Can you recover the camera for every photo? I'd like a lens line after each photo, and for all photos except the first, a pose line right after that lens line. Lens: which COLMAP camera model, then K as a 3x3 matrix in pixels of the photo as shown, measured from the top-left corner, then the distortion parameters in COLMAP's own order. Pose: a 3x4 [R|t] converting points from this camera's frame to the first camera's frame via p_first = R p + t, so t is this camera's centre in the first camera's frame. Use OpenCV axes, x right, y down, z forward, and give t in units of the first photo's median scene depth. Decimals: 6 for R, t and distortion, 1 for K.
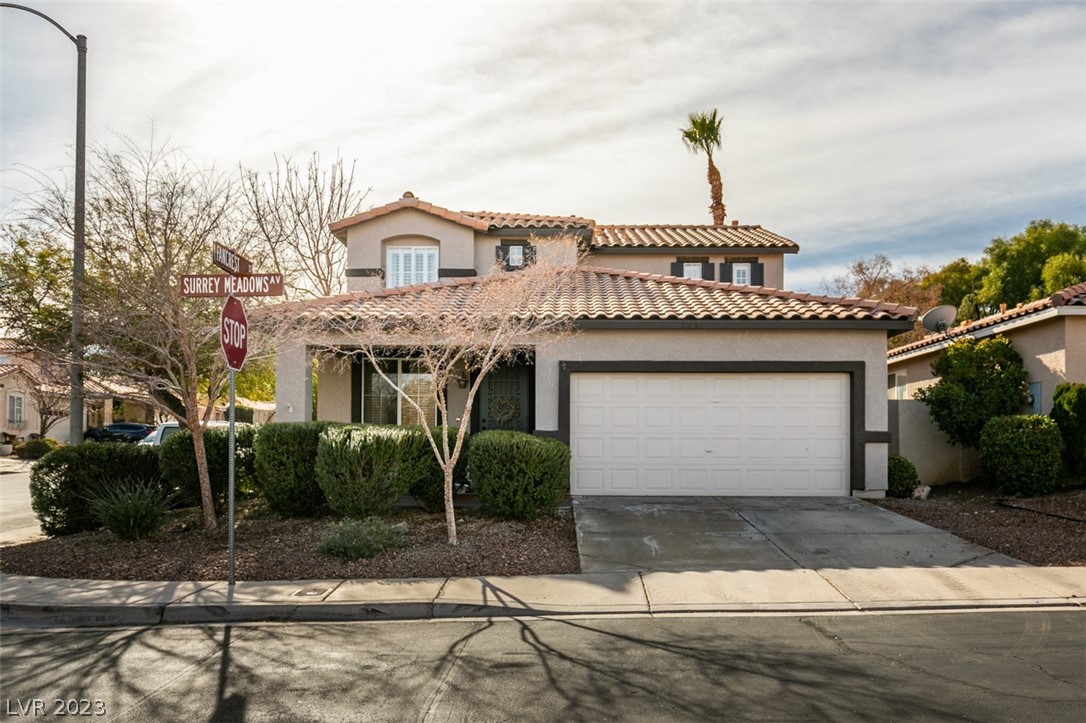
lens RADIAL K [[862.1, 0, 596.1], [0, 862.1, 362.9], [0, 0, 1]] dist [-0.003418, -0.004628]
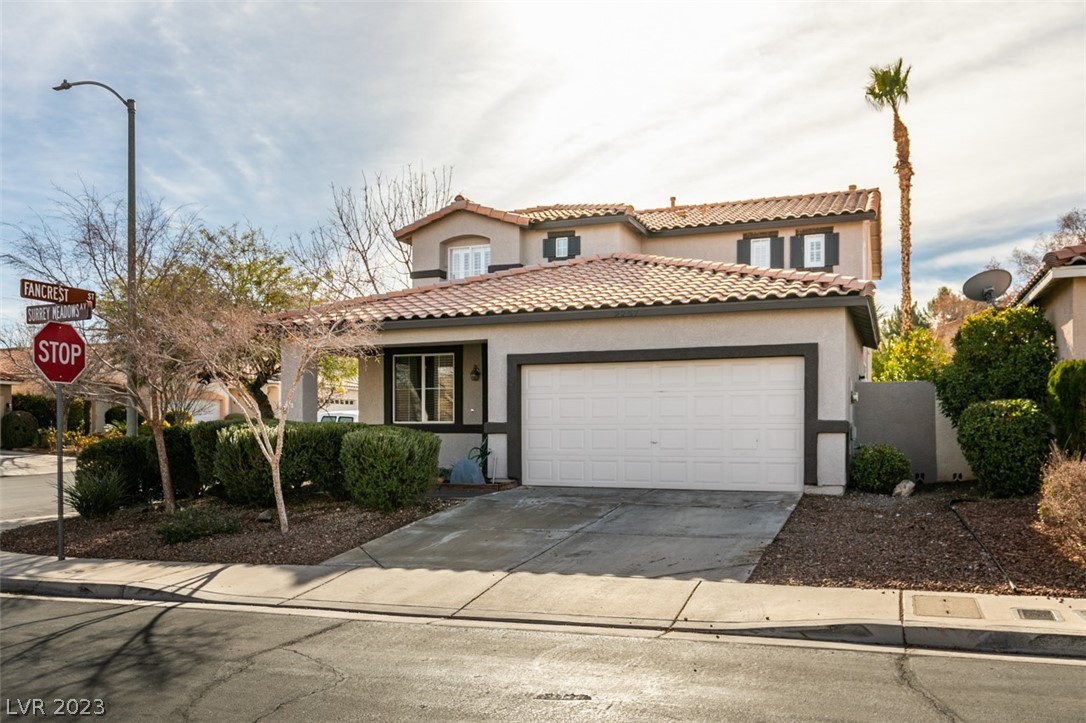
lens RADIAL K [[862.1, 0, 596.1], [0, 862.1, 362.9], [0, 0, 1]] dist [-0.003418, -0.004628]
pose [[0.940271, -0.030793, -0.339031, 0.401318], [0.039587, 0.999034, 0.019052, -0.007670], [0.338117, -0.031335, 0.940582, 0.071144]]
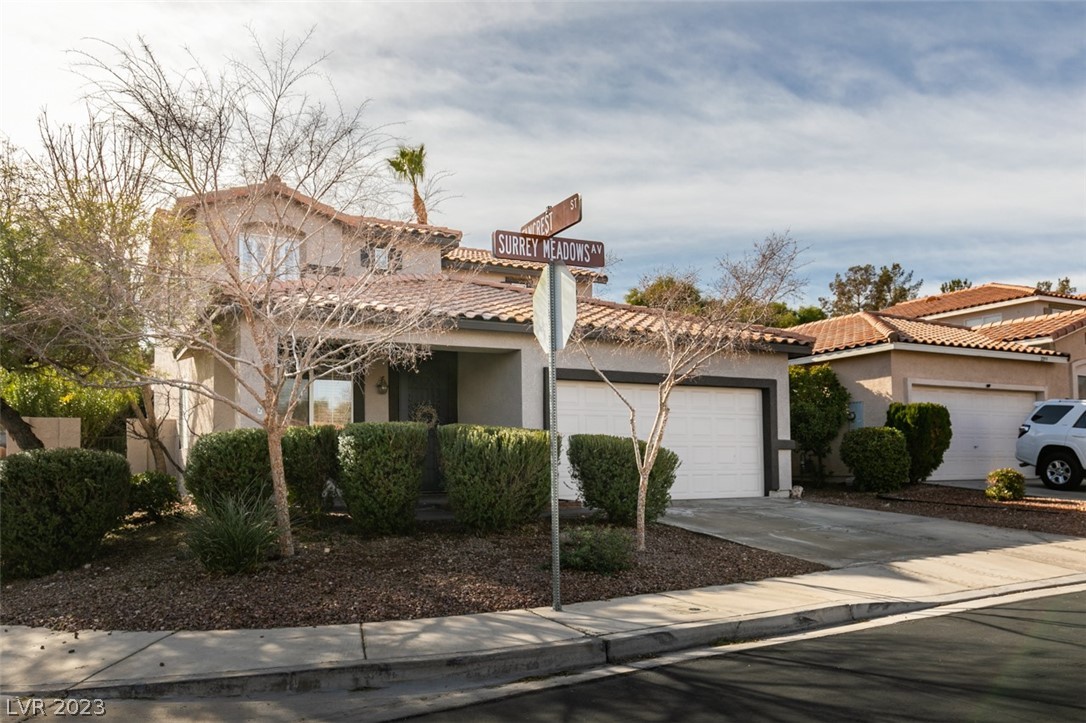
lens RADIAL K [[792.0, 0, 546.3], [0, 792.0, 377.2], [0, 0, 1]] dist [-0.003599, -0.002327]
pose [[0.893582, 0.038954, 0.447206, -0.444946], [-0.031996, 0.999221, -0.023106, 0.029566], [-0.447758, 0.006338, 0.894132, 0.185202]]
